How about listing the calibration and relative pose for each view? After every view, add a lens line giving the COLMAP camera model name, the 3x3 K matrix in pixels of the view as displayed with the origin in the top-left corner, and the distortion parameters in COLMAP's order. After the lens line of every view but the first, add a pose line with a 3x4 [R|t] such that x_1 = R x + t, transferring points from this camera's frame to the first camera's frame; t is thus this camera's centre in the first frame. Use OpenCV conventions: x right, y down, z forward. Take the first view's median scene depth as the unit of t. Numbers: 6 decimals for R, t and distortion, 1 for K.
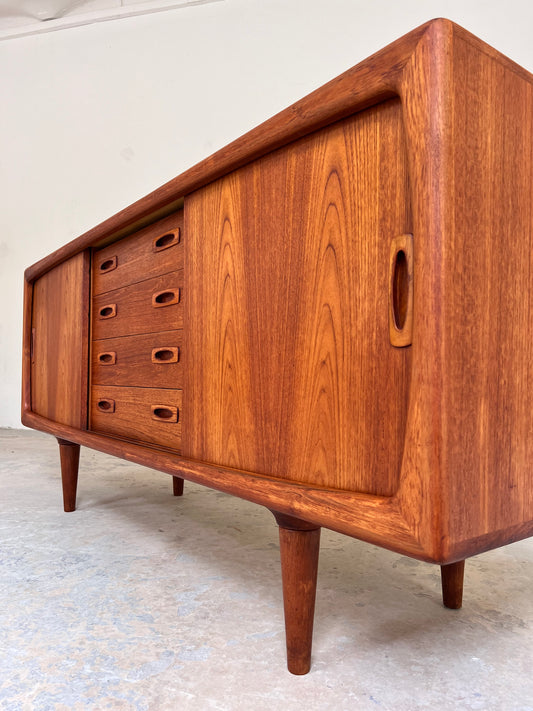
lens RADIAL K [[541.1, 0, 268.5], [0, 541.1, 359.6], [0, 0, 1]] dist [0.041161, -0.056087]
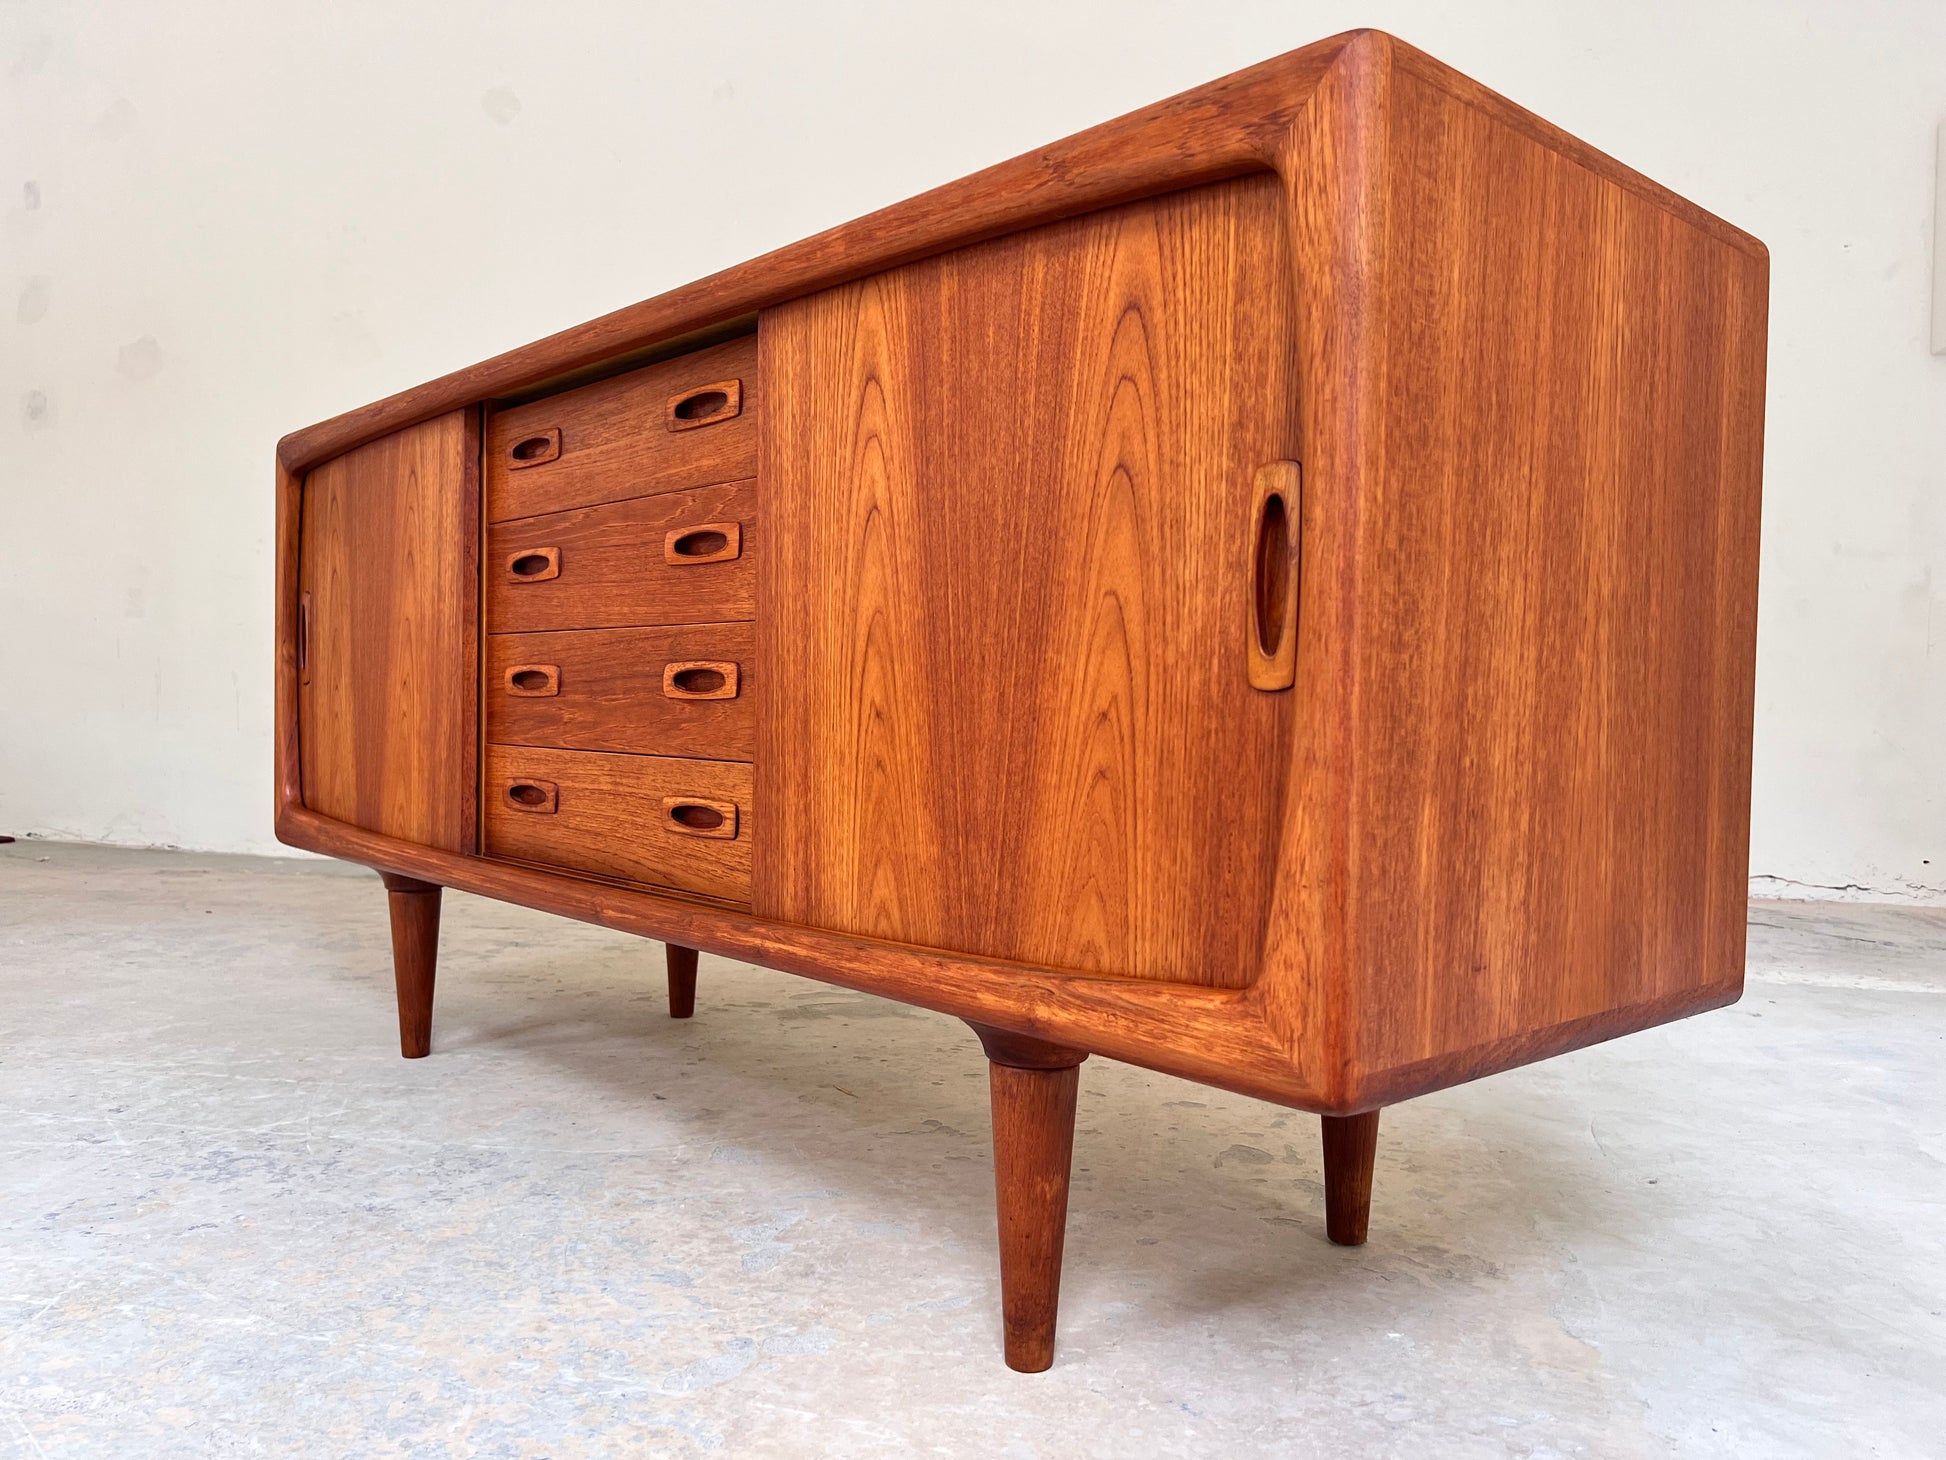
lens RADIAL K [[1481.1, 0, 982.5], [0, 1481.1, 747.7], [0, 0, 1]] dist [0.041161, -0.056087]
pose [[0.996094, 0.007471, 0.087983, -0.098535], [-0.012484, 0.998321, 0.056564, -0.031992], [-0.087413, -0.057441, 0.994515, -0.235556]]
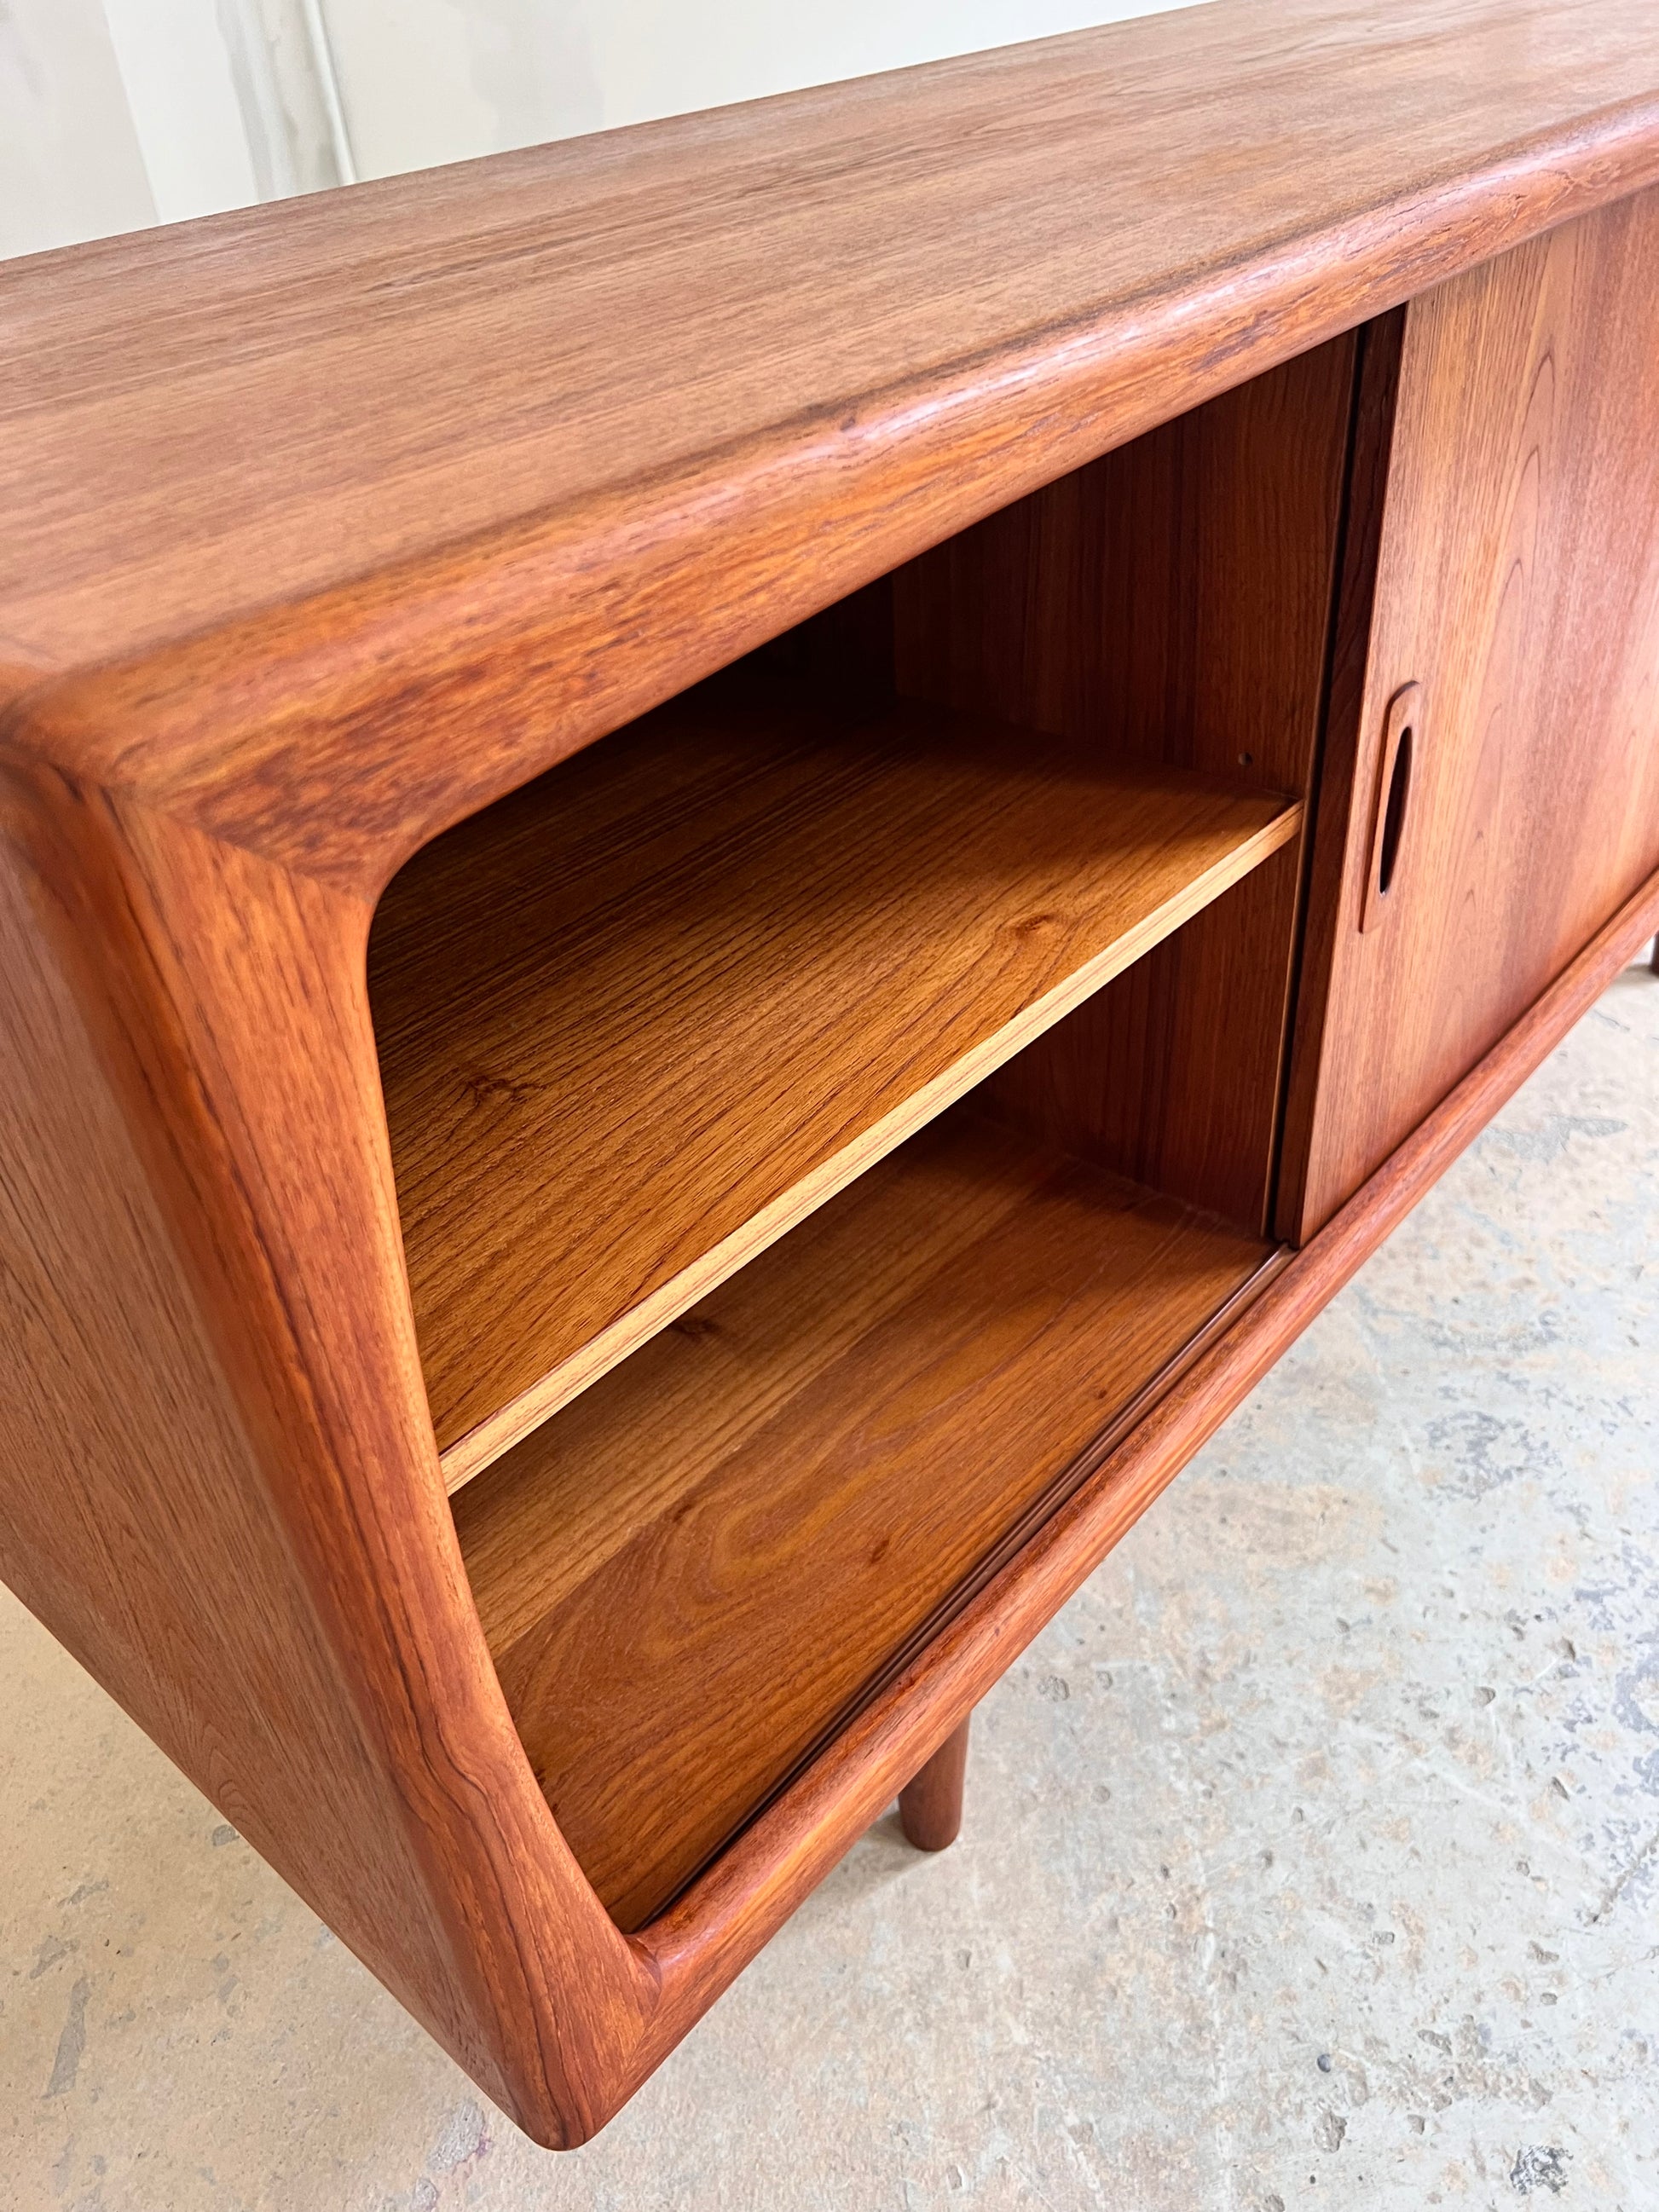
lens RADIAL K [[1683.7, 0, 824.1], [0, 1683.7, 1115.6], [0, 0, 1]] dist [0.041161, -0.056087]
pose [[-0.206262, -0.573363, 0.792913, -1.385964], [0.054092, 0.802418, 0.594306, -0.523723], [-0.977000, 0.165473, -0.134494, 2.211634]]
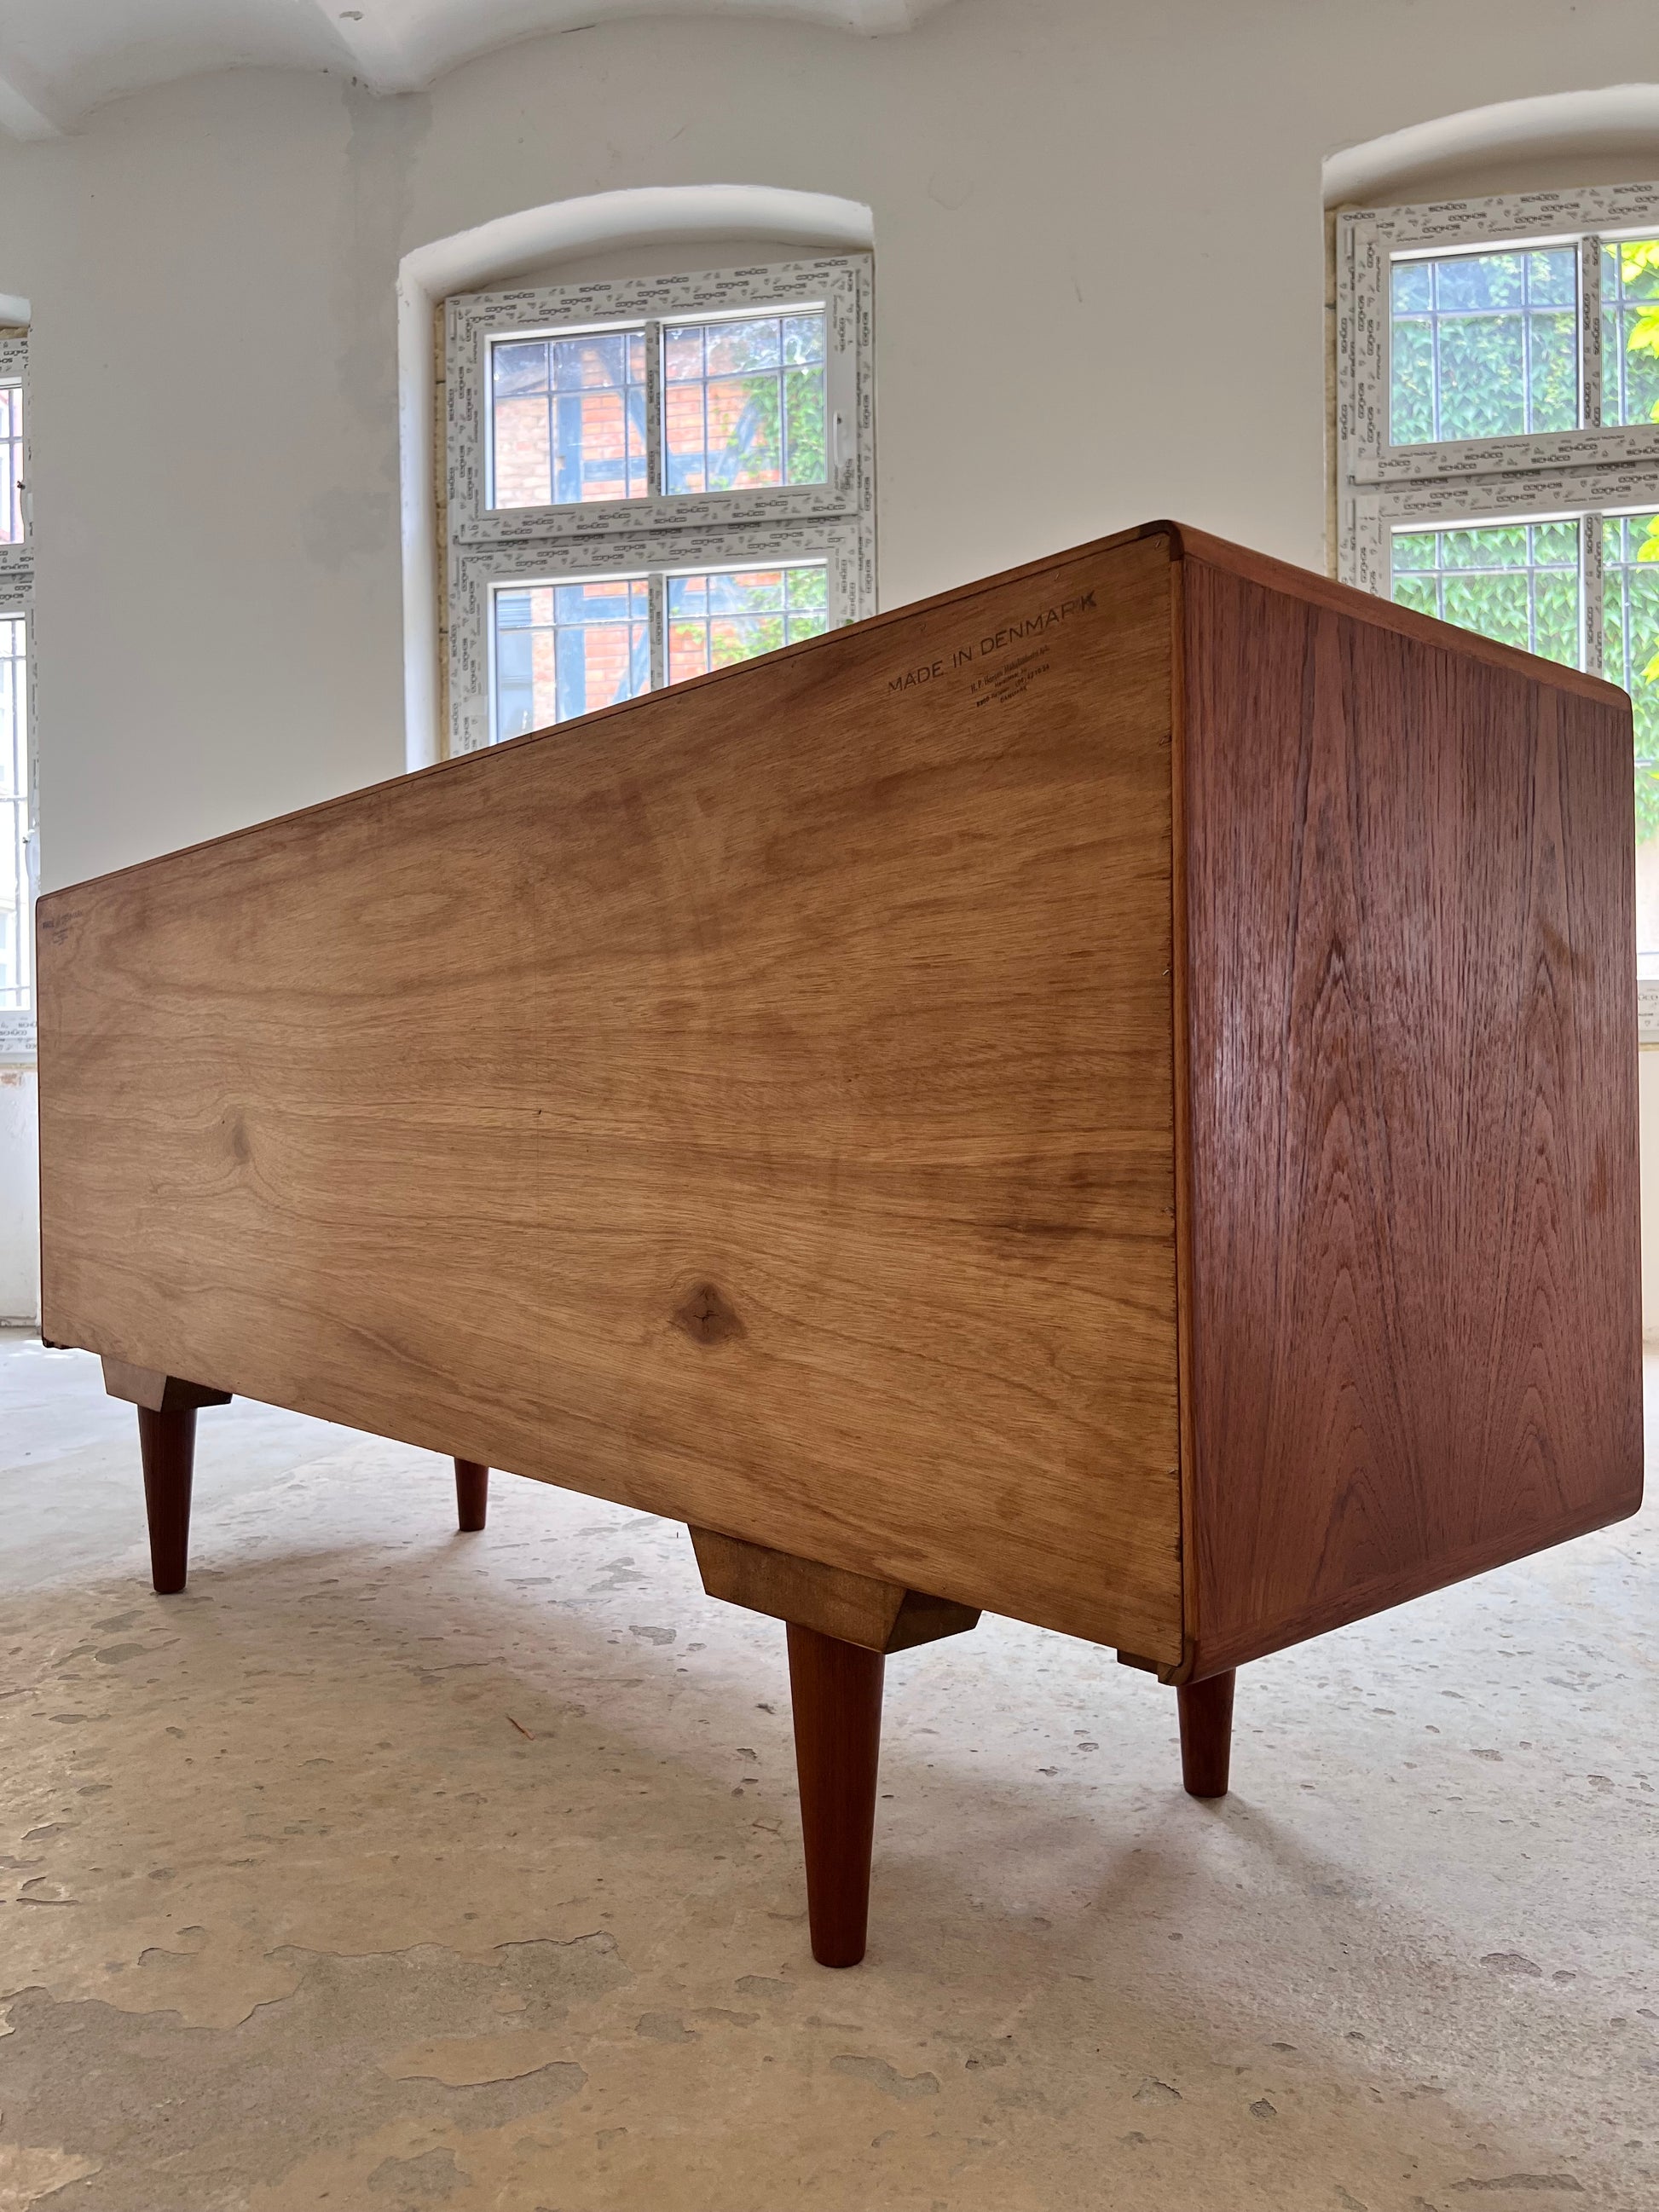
lens RADIAL K [[1683.7, 0, 832.5], [0, 1683.7, 1113.6], [0, 0, 1]] dist [0.041161, -0.056087]
pose [[-0.995611, 0.000428, -0.093583, -0.264094], [0.002884, 0.999655, -0.026116, -0.011308], [0.093539, -0.026271, -0.995269, 3.602604]]
